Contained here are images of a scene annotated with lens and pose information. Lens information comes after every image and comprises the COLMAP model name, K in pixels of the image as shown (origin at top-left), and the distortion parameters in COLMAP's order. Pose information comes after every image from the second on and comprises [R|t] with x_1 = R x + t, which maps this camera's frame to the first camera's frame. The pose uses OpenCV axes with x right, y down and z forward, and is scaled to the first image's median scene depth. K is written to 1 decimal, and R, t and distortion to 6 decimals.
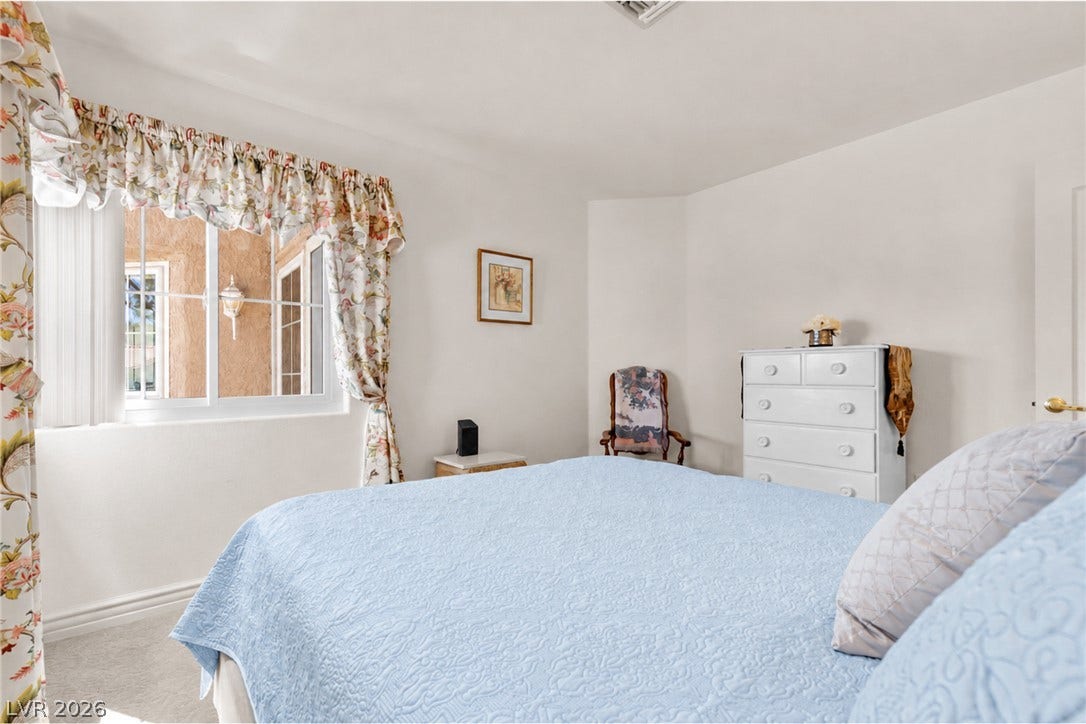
lens RADIAL K [[488.6, 0, 547.8], [0, 488.6, 366.9], [0, 0, 1]] dist [0.001779, 0.000347]
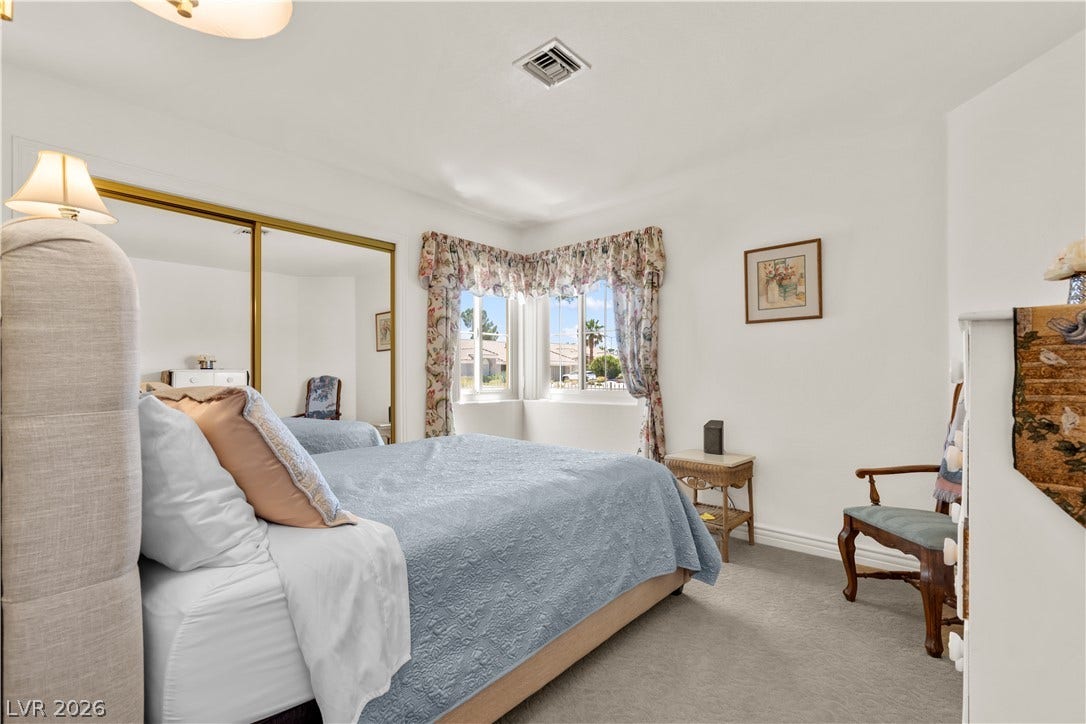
lens RADIAL K [[488.6, 0, 547.8], [0, 488.6, 366.9], [0, 0, 1]] dist [0.001779, 0.000347]
pose [[0.153624, -0.013231, -0.988041, 0.777366], [0.015826, 0.999815, -0.010928, -0.001909], [0.988003, -0.013958, 0.153805, 0.446914]]
